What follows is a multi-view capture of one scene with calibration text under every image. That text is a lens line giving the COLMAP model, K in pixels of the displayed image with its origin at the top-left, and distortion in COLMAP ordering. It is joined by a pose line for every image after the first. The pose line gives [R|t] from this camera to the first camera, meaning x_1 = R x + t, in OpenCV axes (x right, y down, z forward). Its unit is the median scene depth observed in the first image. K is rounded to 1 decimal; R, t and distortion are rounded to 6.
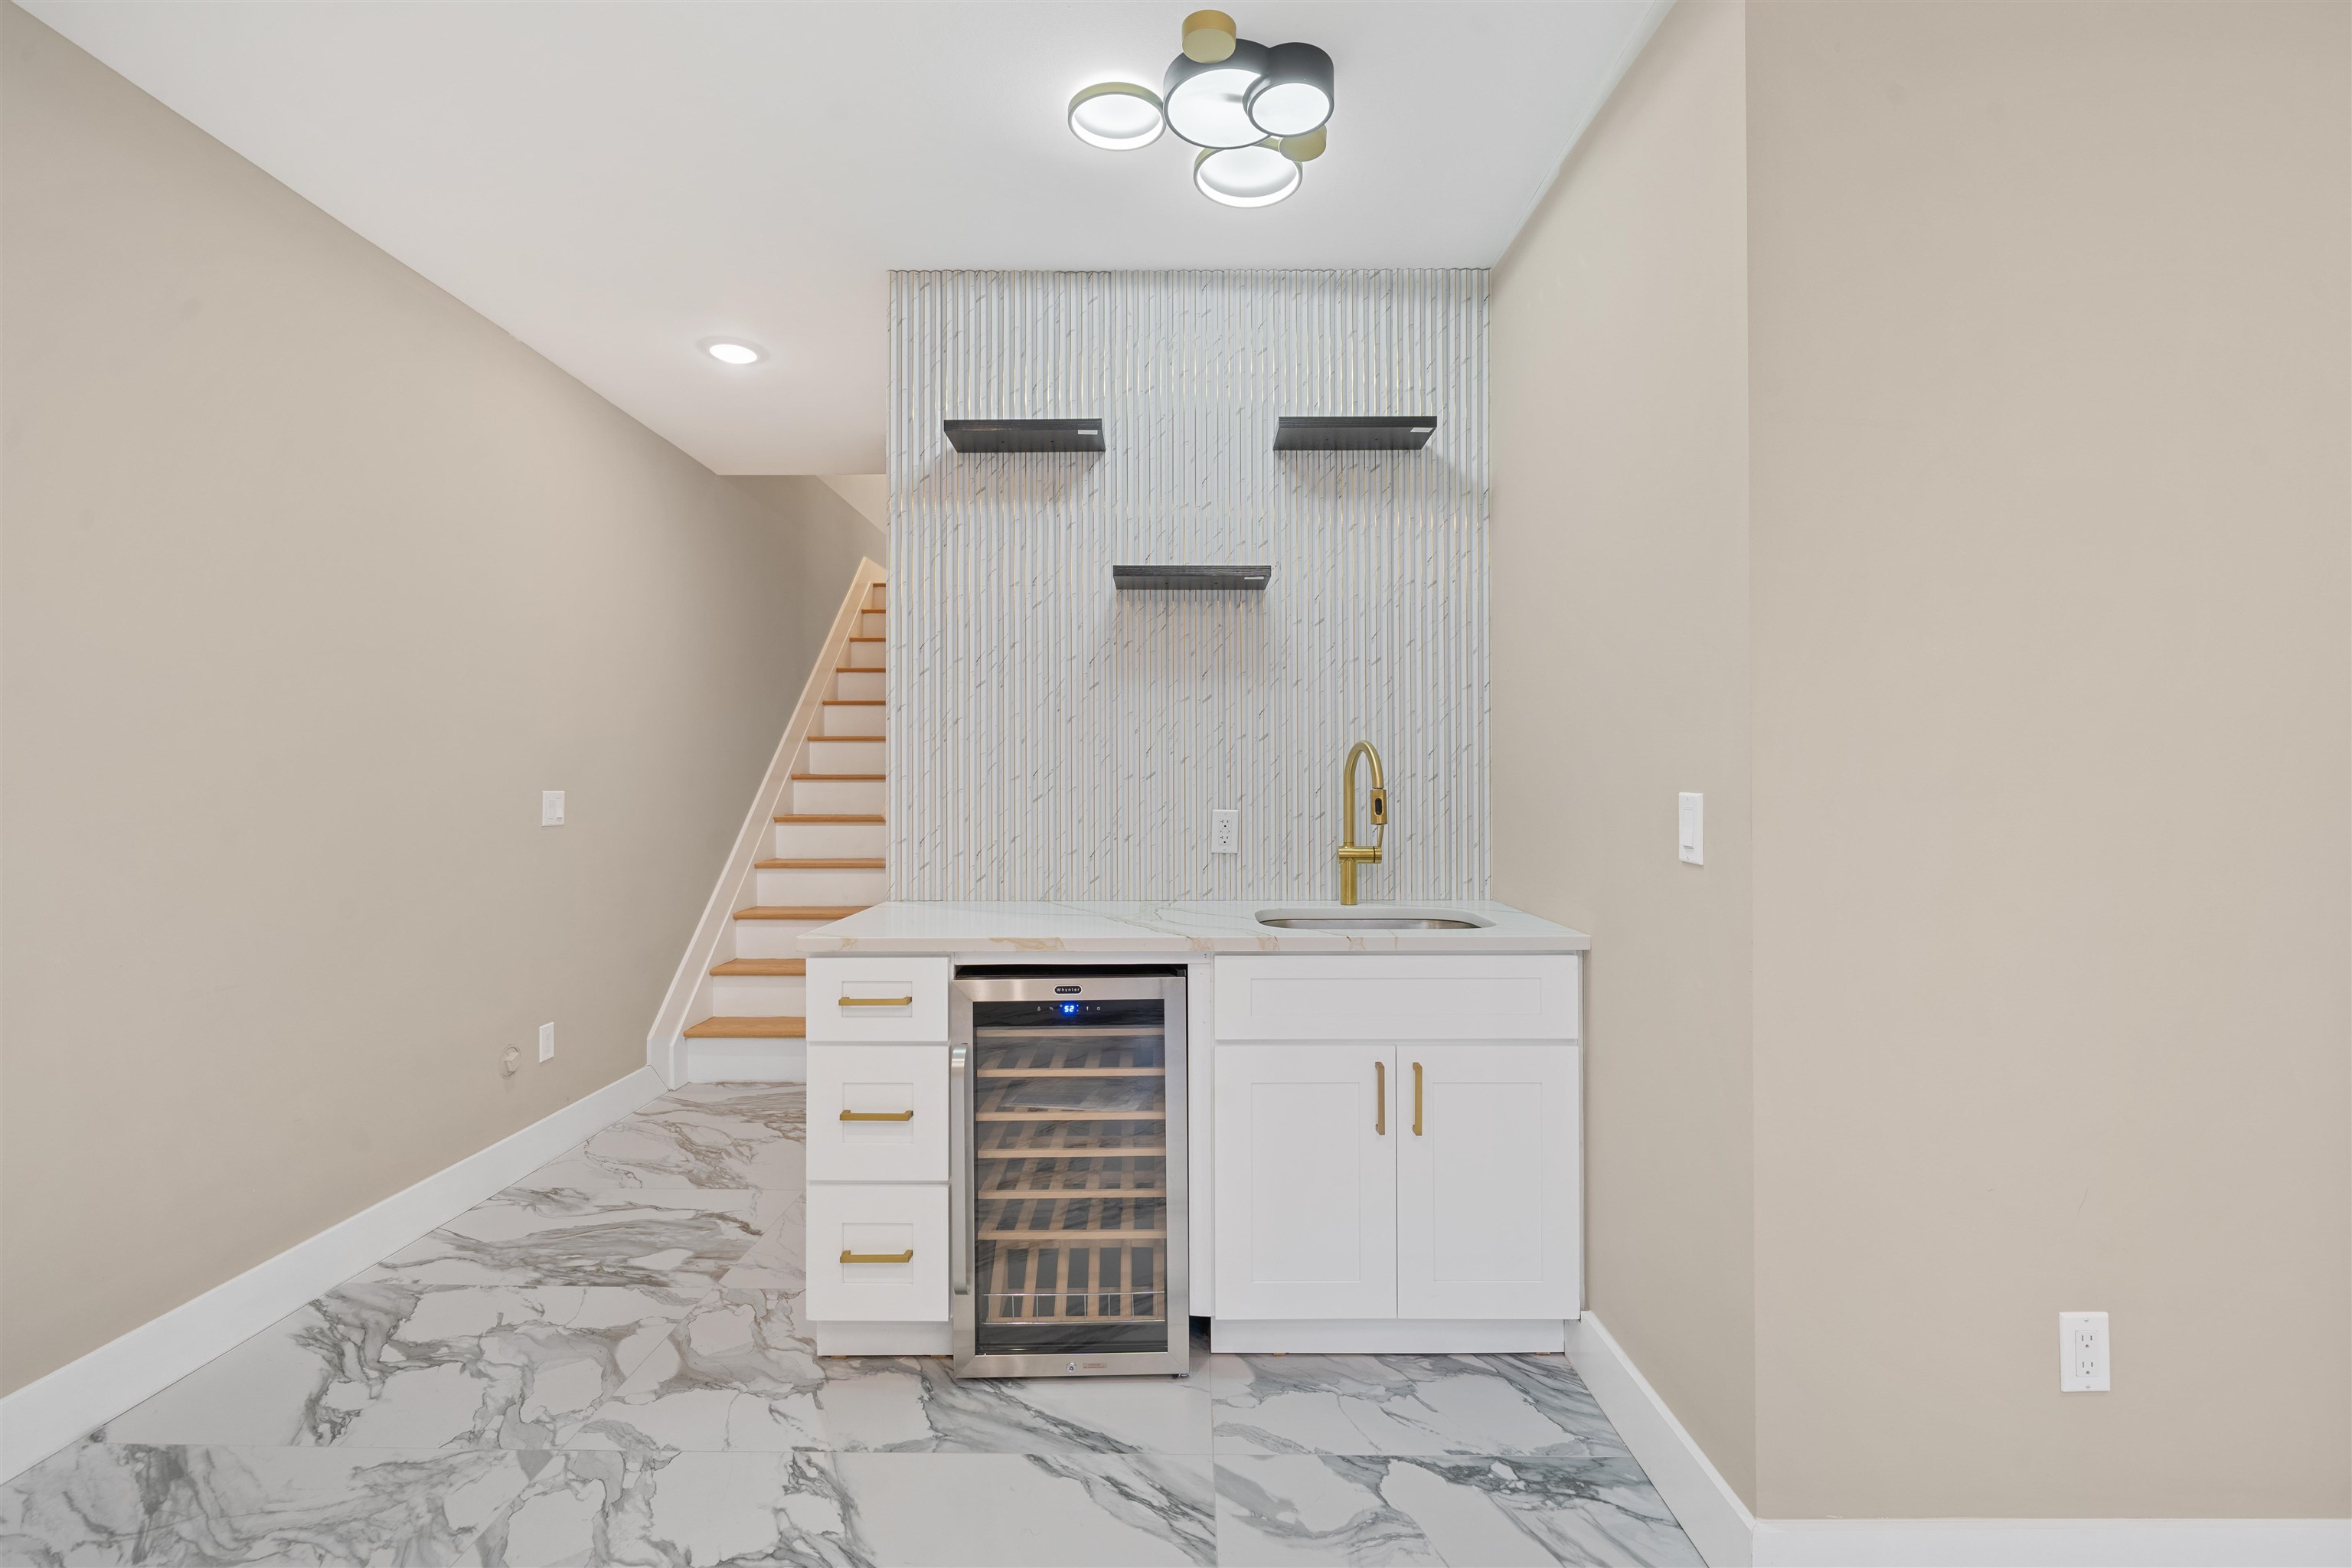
lens RADIAL K [[998.6, 0, 1171.8], [0, 998.6, 780.4], [0, 0, 1]] dist [0.001396, -0.000437]
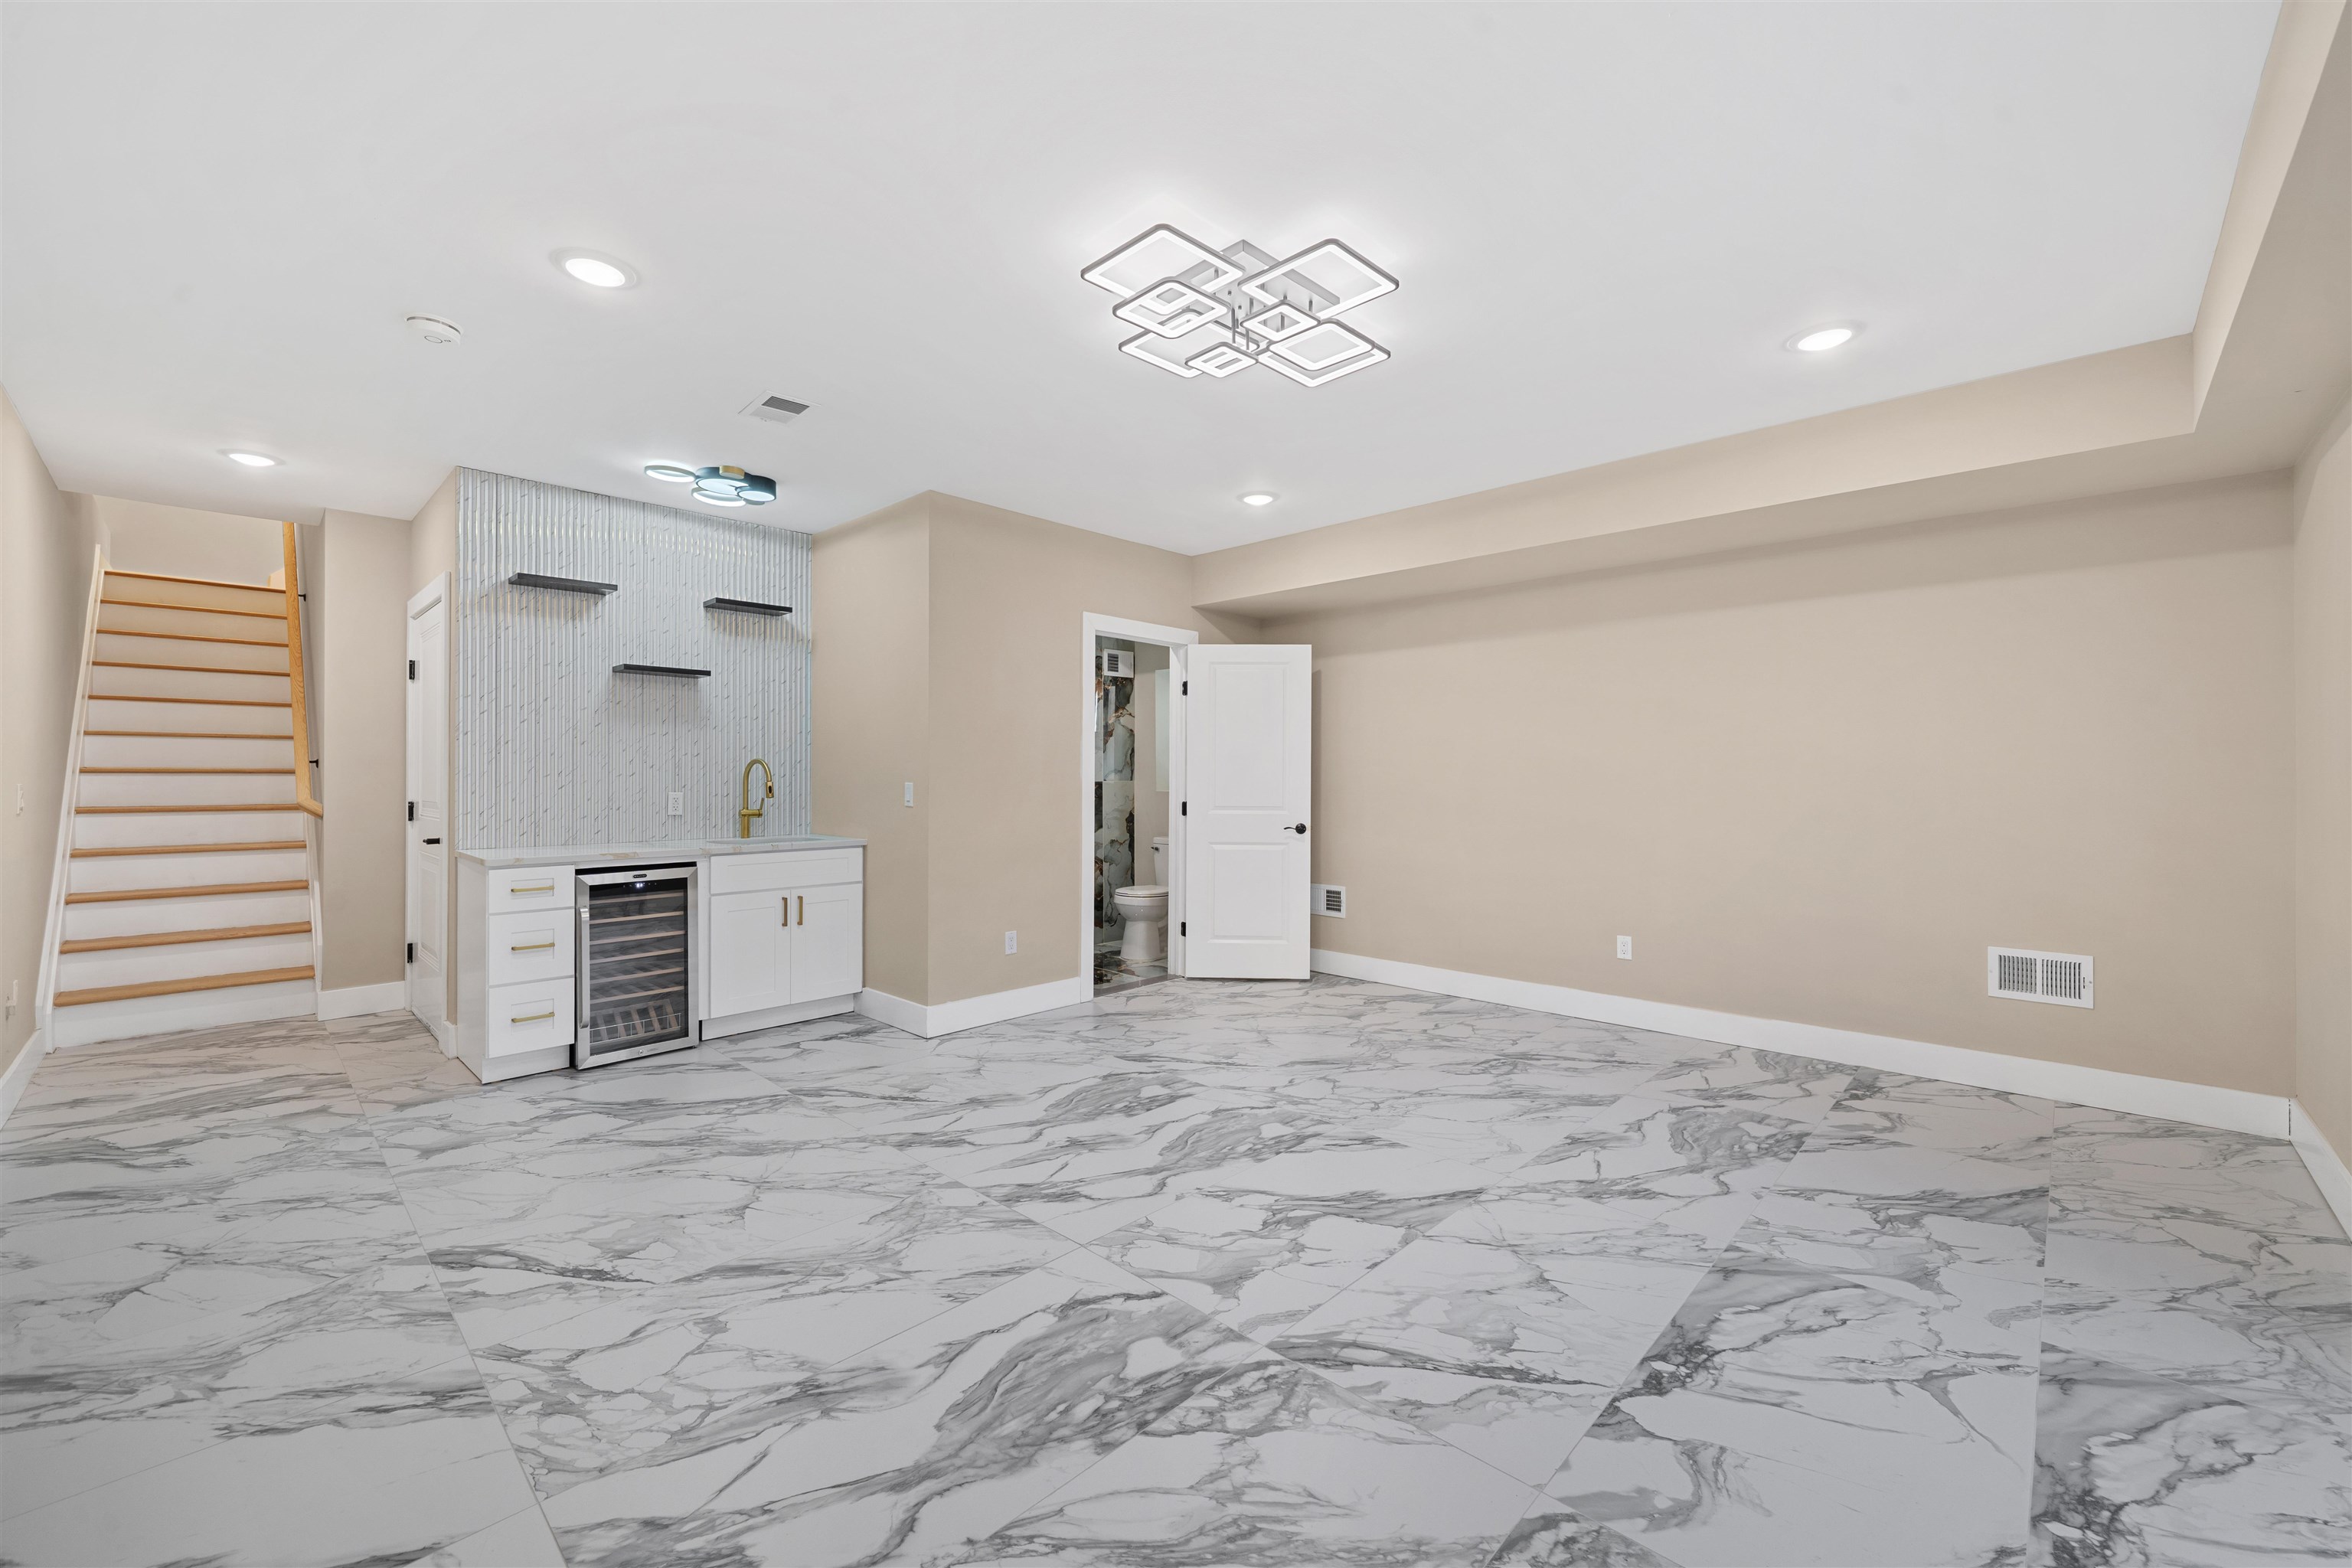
lens RADIAL K [[945.2, 0, 1188.1], [0, 945.2, 758.8], [0, 0, 1]] dist [-0.003547, 0.000437]
pose [[0.671060, 0.016923, 0.741210, -0.810372], [-0.002583, 0.999787, -0.020487, -0.001685], [-0.741399, 0.011834, 0.670961, -1.209682]]
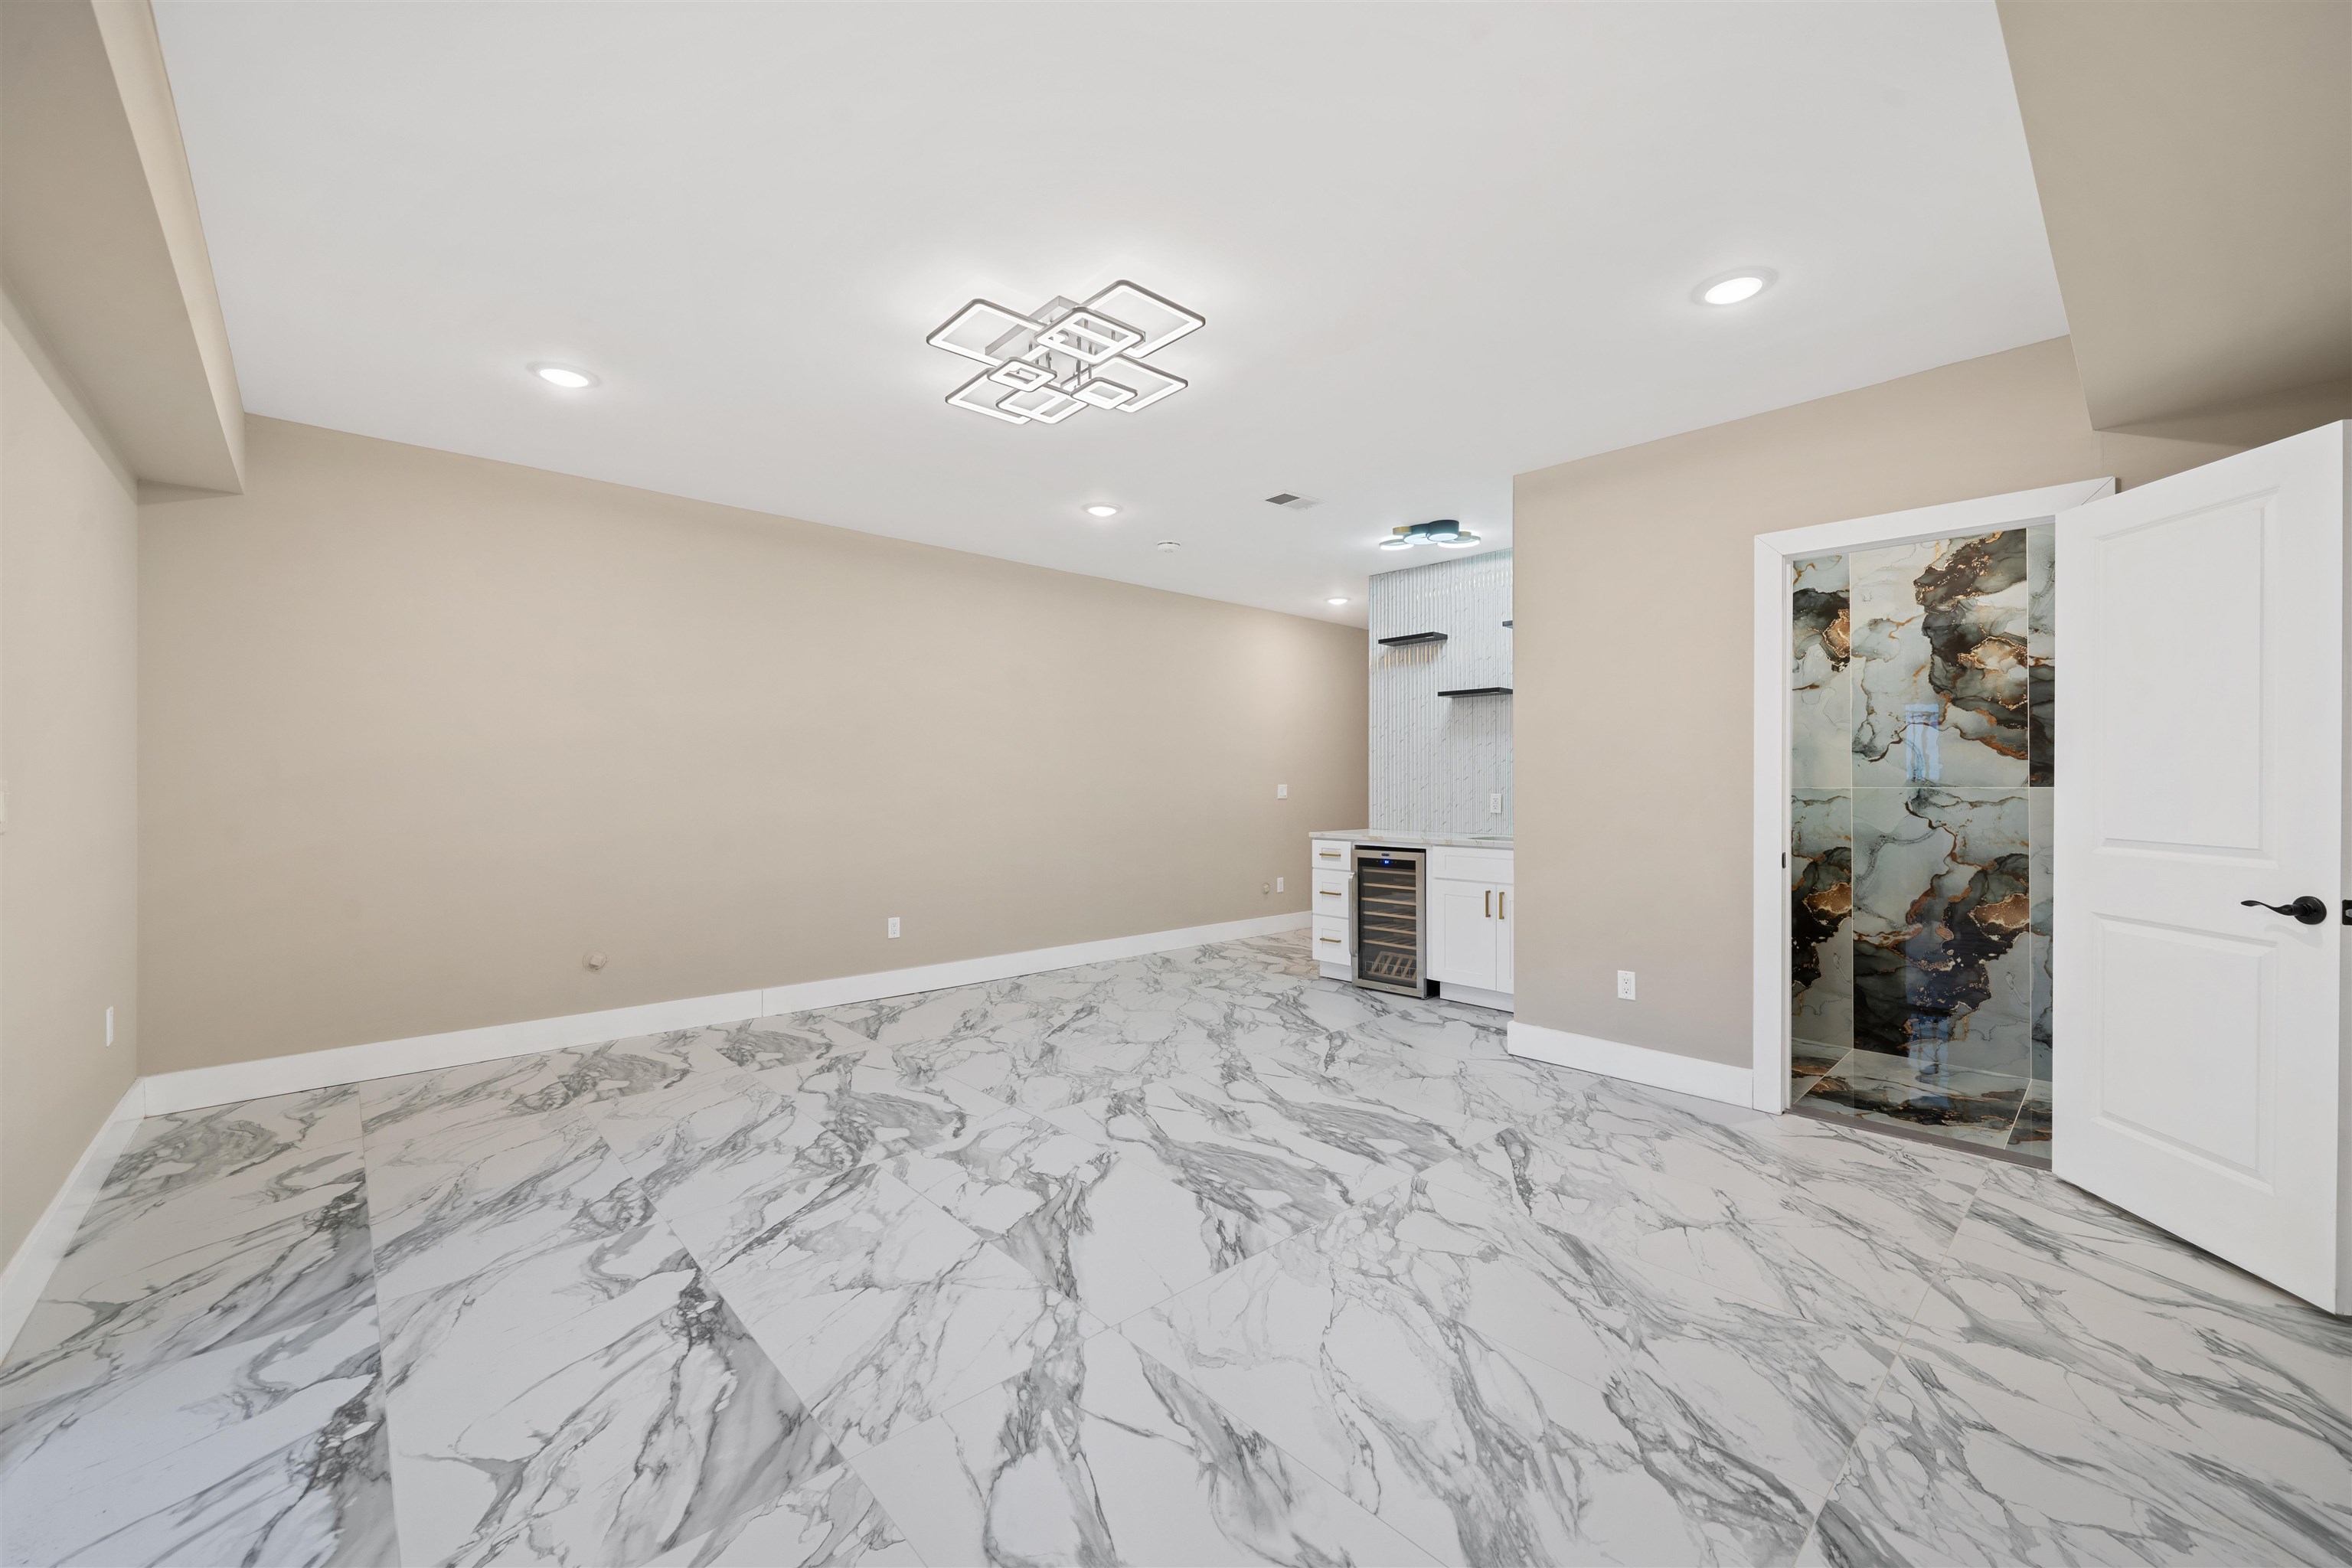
lens RADIAL K [[945.2, 0, 1168.7], [0, 945.2, 793.7], [0, 0, 1]] dist [-0.003547, 0.000437]
pose [[0.678319, 0.011605, -0.734676, 1.429599], [-0.001438, 0.999894, 0.014466, -0.002101], [0.734766, -0.008756, 0.678264, -1.252956]]
